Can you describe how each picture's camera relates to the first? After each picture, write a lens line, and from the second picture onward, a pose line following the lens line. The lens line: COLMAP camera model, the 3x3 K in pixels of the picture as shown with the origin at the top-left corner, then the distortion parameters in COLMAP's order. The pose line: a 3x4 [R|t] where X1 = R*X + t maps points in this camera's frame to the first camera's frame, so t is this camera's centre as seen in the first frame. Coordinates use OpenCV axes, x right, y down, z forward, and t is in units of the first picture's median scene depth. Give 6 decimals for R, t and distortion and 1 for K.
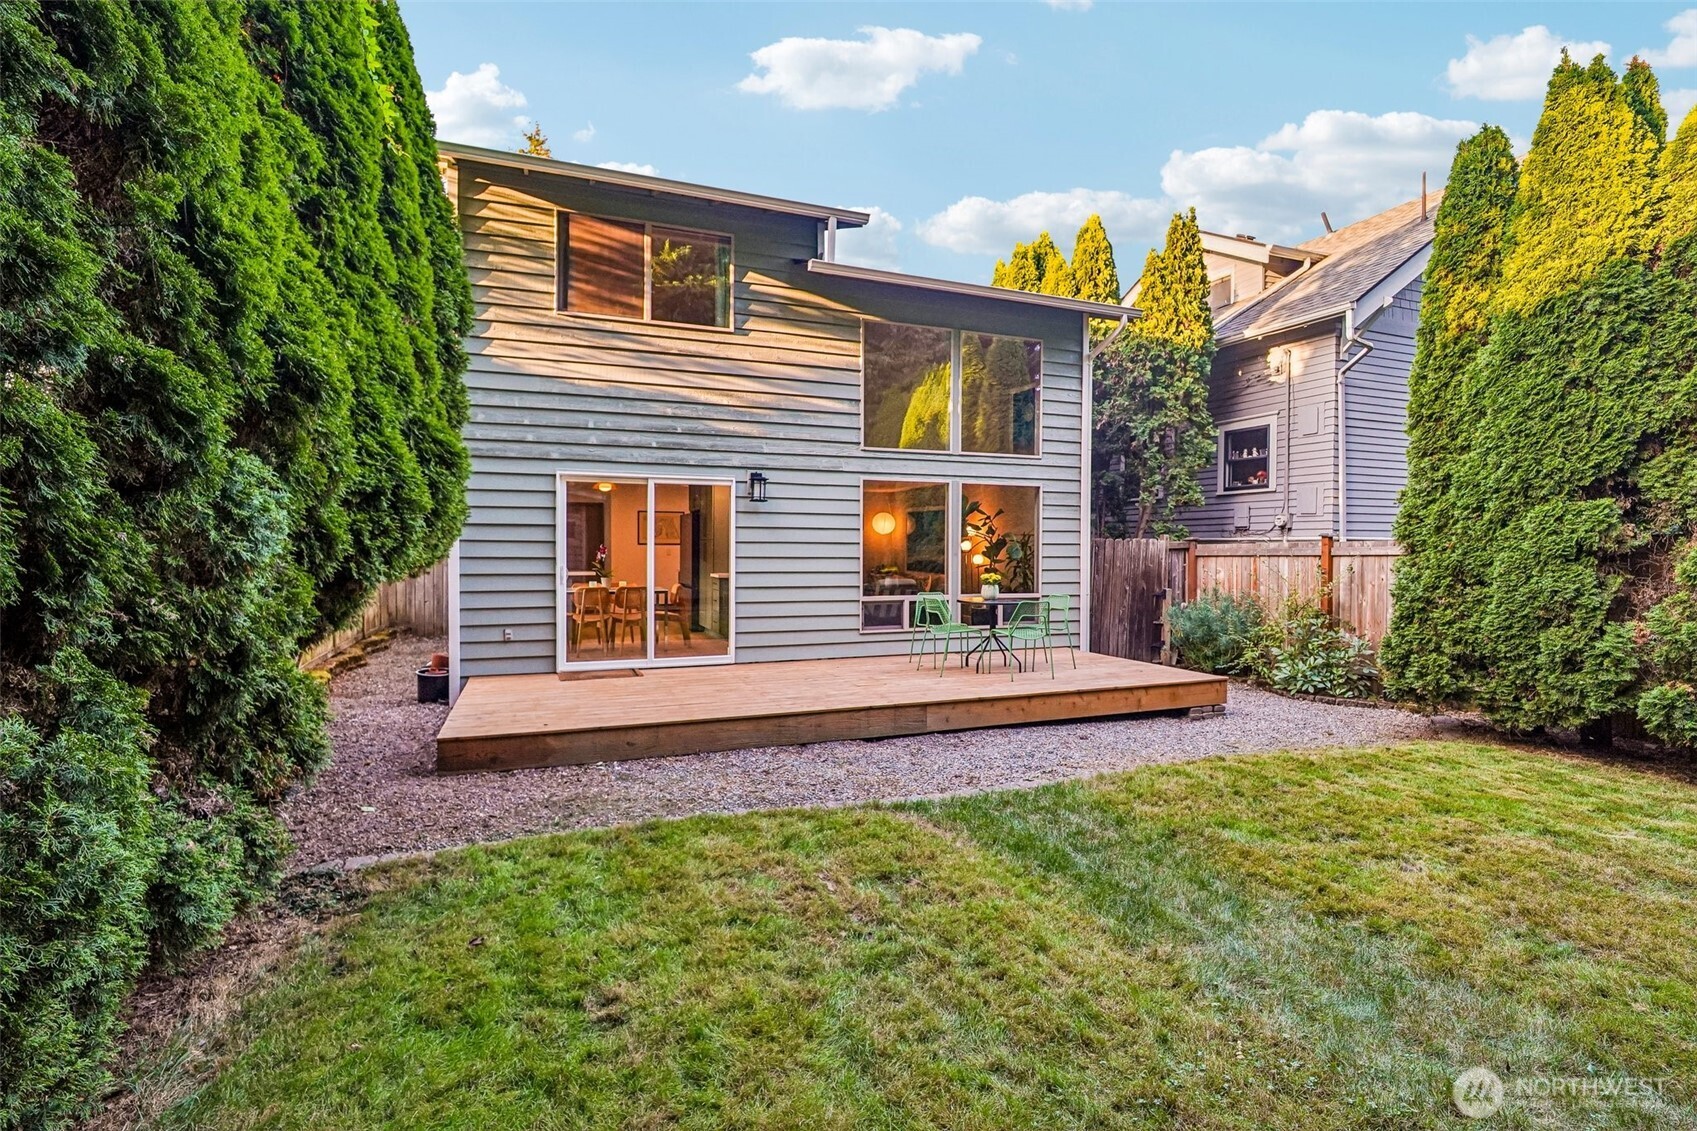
lens RADIAL K [[809.4, 0, 847.7], [0, 809.4, 564.5], [0, 0, 1]] dist [-0.000032, 0.001761]
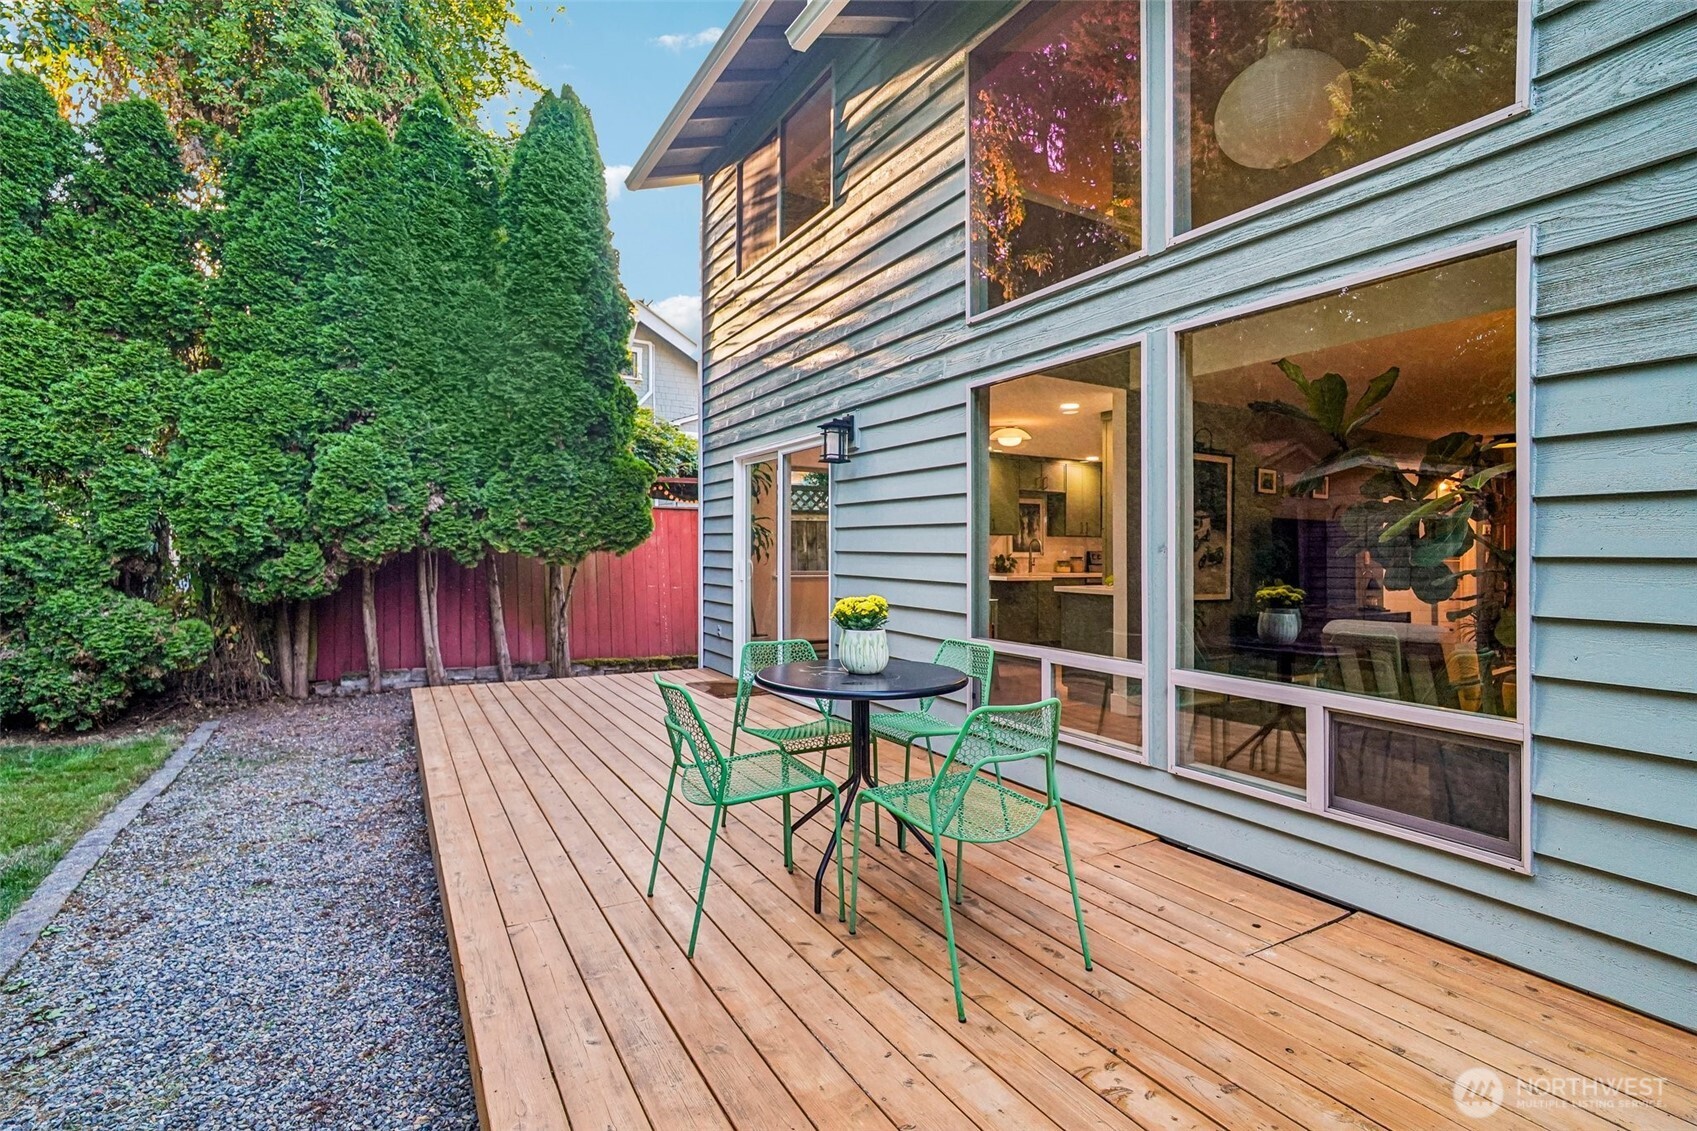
lens RADIAL K [[809.4, 0, 847.7], [0, 809.4, 553.4], [0, 0, 1]] dist [-0.000032, 0.001761]
pose [[0.106356, 0.005025, -0.994315, 0.510284], [-0.015668, 0.999872, 0.003377, -0.010444], [0.994205, 0.015220, 0.106421, 0.943553]]
